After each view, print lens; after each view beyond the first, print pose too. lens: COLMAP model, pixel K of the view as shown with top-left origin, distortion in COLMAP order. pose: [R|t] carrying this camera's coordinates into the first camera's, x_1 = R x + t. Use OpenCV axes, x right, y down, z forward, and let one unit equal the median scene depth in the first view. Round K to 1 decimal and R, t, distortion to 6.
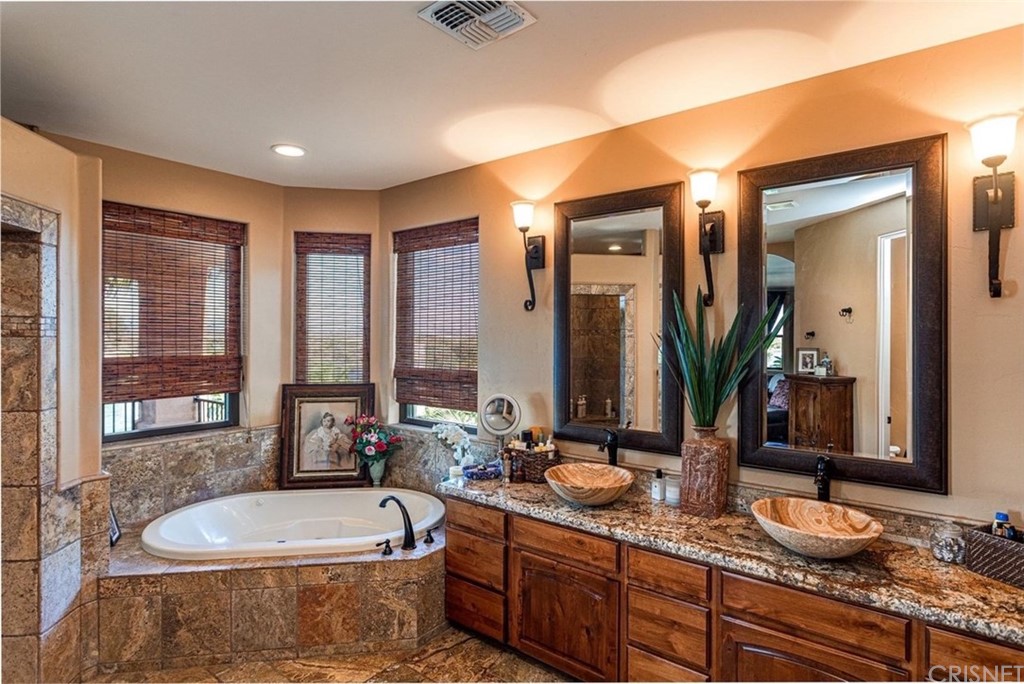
lens RADIAL K [[554.7, 0, 508.5], [0, 554.7, 340.7], [0, 0, 1]] dist [-0.003700, -0.000460]
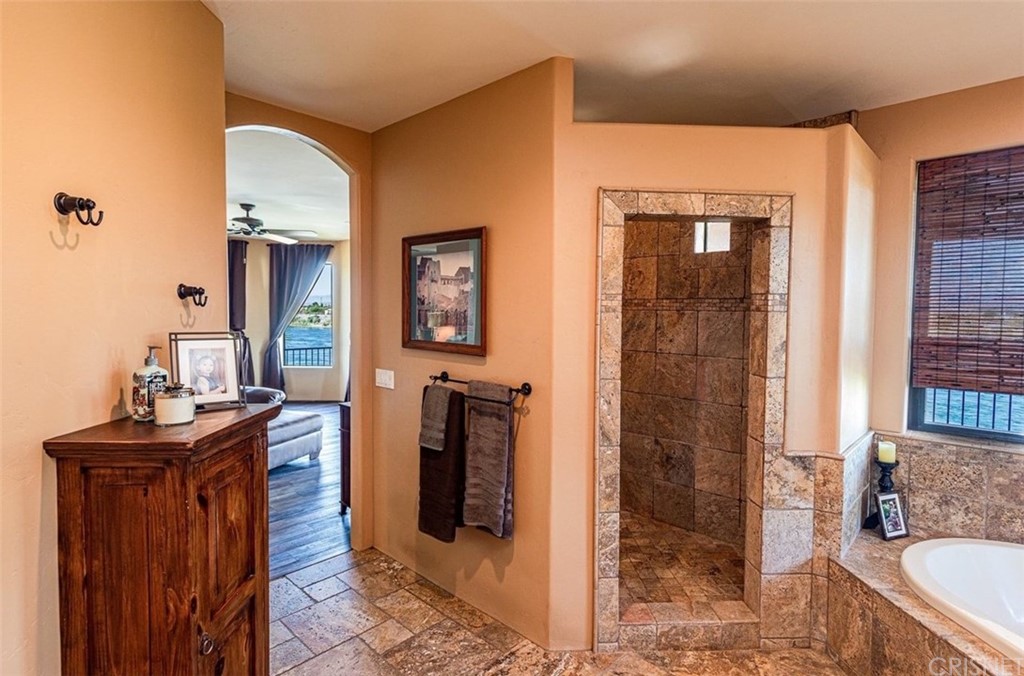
lens RADIAL K [[511.7, 0, 510.8], [0, 511.7, 333.2], [0, 0, 1]] dist [0.004188, 0.000076]
pose [[-0.098034, 0.041570, -0.994314, 0.186249], [-0.018137, 0.998887, 0.043550, 0.000757], [0.995018, 0.022303, -0.097171, 0.467997]]
